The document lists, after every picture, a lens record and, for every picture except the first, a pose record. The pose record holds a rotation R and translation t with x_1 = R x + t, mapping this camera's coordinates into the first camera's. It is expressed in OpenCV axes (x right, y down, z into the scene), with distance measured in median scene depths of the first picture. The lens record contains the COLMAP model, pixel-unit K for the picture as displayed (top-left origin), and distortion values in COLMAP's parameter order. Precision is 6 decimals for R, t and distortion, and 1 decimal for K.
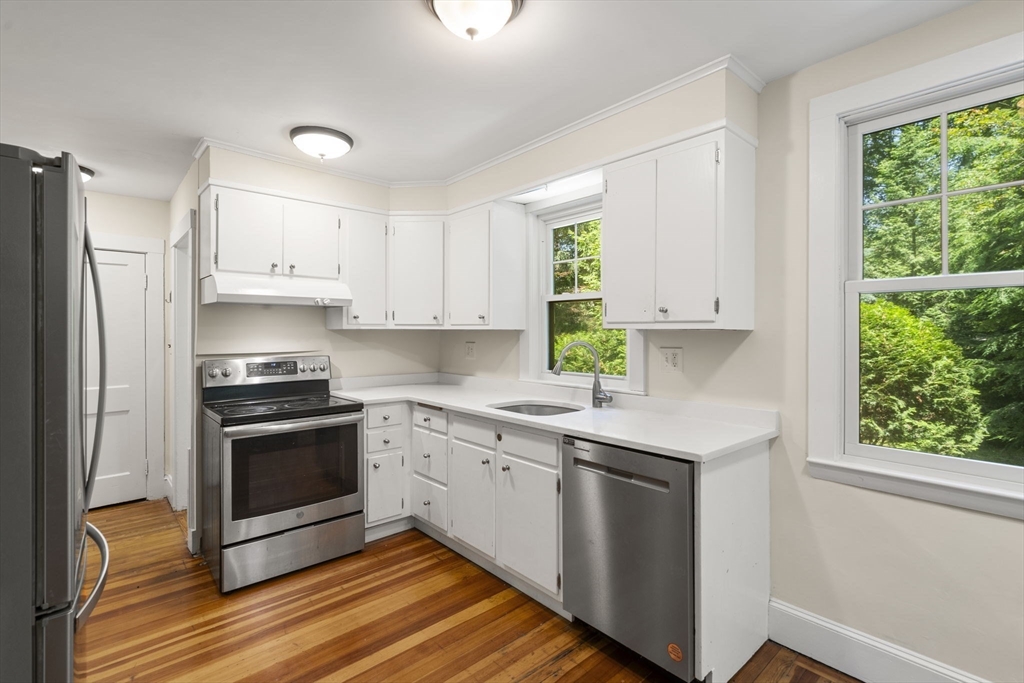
lens RADIAL K [[473.7, 0, 516.9], [0, 473.7, 327.3], [0, 0, 1]] dist [0.000145, 0.000096]
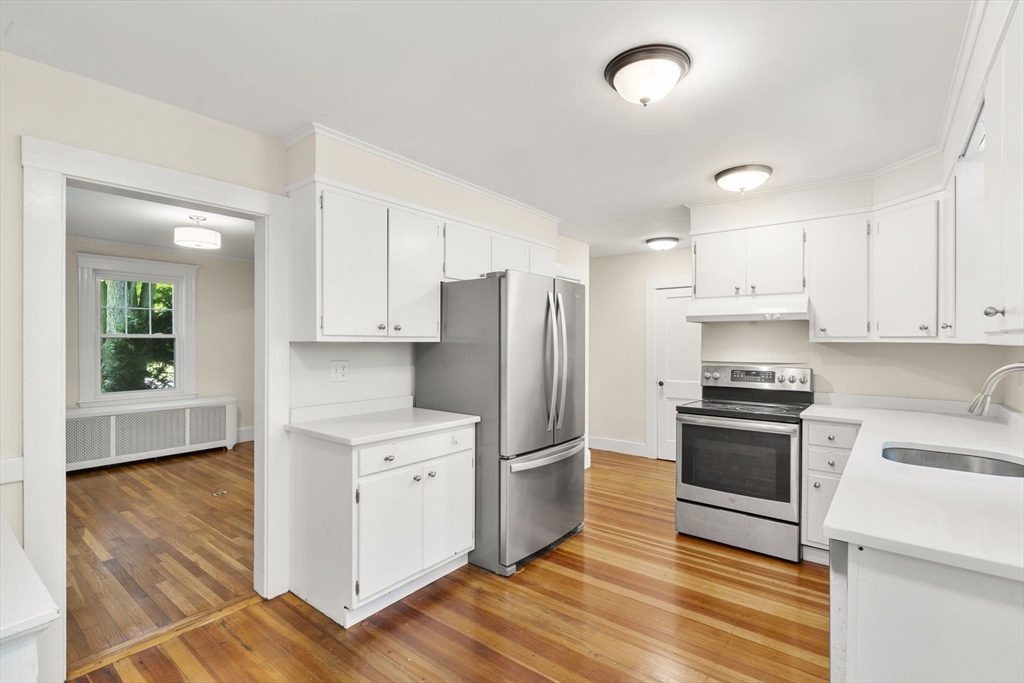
lens RADIAL K [[473.7, 0, 514.5], [0, 473.7, 341.9], [0, 0, 1]] dist [0.000145, 0.000096]
pose [[0.179251, 0.005600, -0.983787, 0.531119], [0.007192, 0.999950, 0.007002, -0.008681], [0.983777, -0.008330, 0.179202, 0.227548]]
